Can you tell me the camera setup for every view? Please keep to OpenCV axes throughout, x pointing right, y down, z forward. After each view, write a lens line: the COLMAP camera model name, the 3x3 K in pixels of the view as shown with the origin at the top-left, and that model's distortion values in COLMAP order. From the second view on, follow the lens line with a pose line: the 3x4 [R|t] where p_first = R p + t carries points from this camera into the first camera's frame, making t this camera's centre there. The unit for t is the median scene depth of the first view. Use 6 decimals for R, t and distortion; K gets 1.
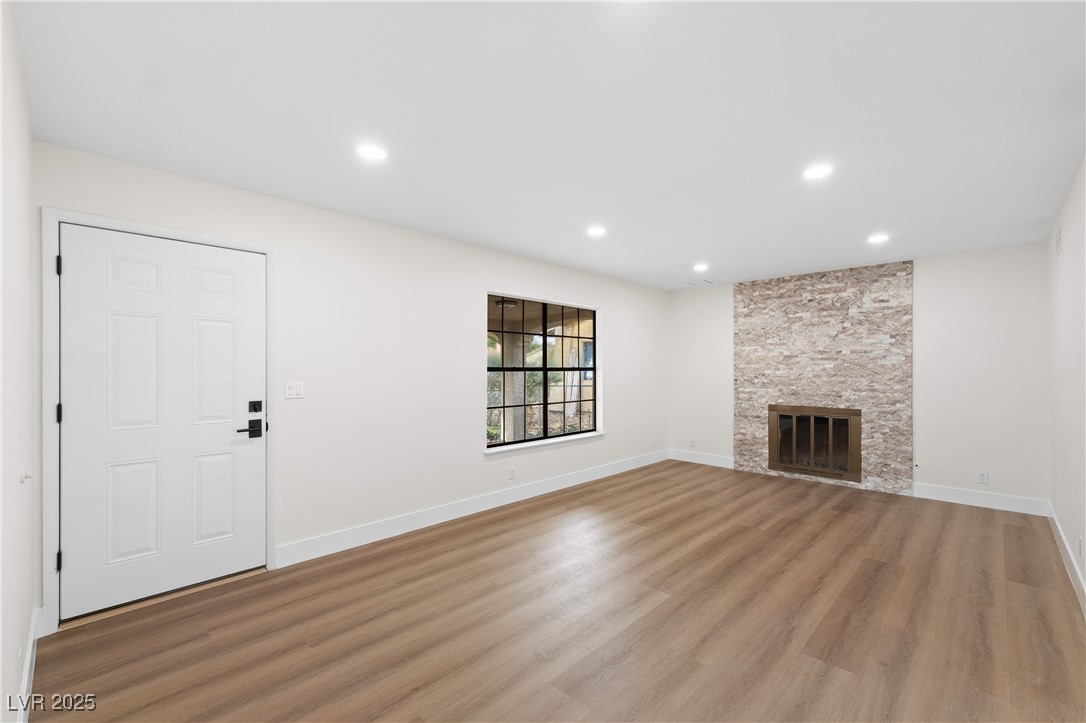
lens RADIAL K [[460.1, 0, 541.4], [0, 460.1, 368.8], [0, 0, 1]] dist [0.001685, -0.001601]
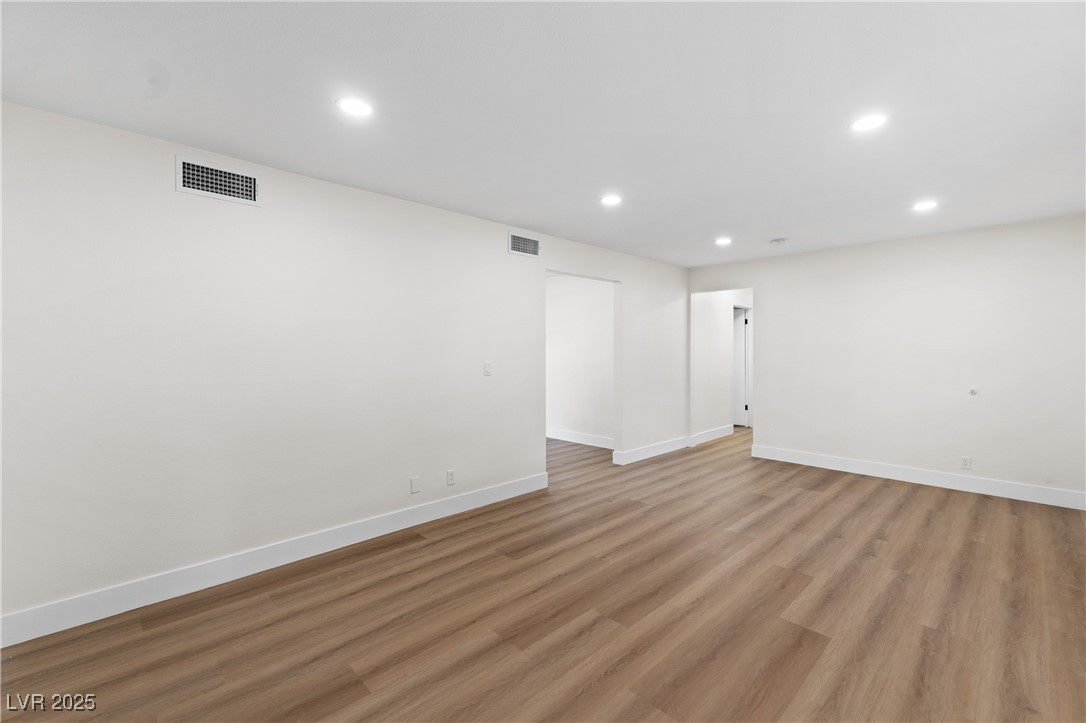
lens RADIAL K [[460.1, 0, 551.4], [0, 460.1, 351.5], [0, 0, 1]] dist [0.001685, -0.001601]
pose [[-0.999848, 0.004007, 0.016992, 0.401185], [0.004116, 0.999971, 0.006358, -0.002888], [-0.016966, 0.006427, -0.999835, 1.237173]]
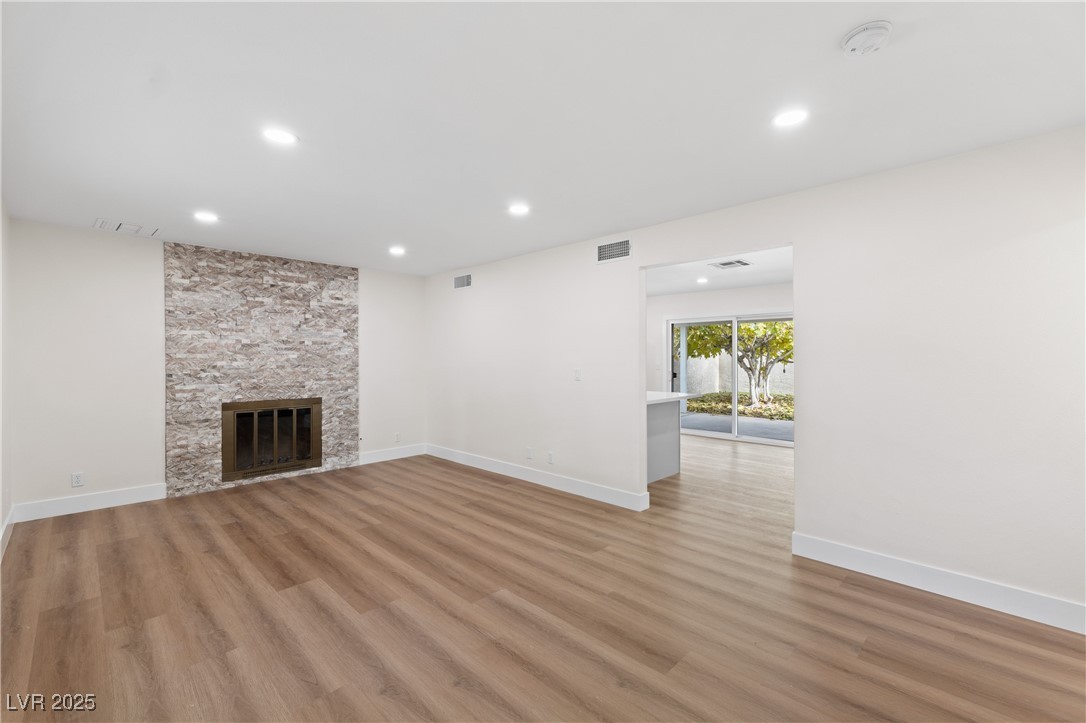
lens RADIAL K [[460.1, 0, 547.4], [0, 460.1, 359.7], [0, 0, 1]] dist [0.001685, -0.001601]
pose [[-0.007733, -0.002438, 0.999967, -0.382218], [0.003182, 0.999992, 0.002463, 0.000373], [-0.999965, 0.003201, -0.007725, 0.498670]]
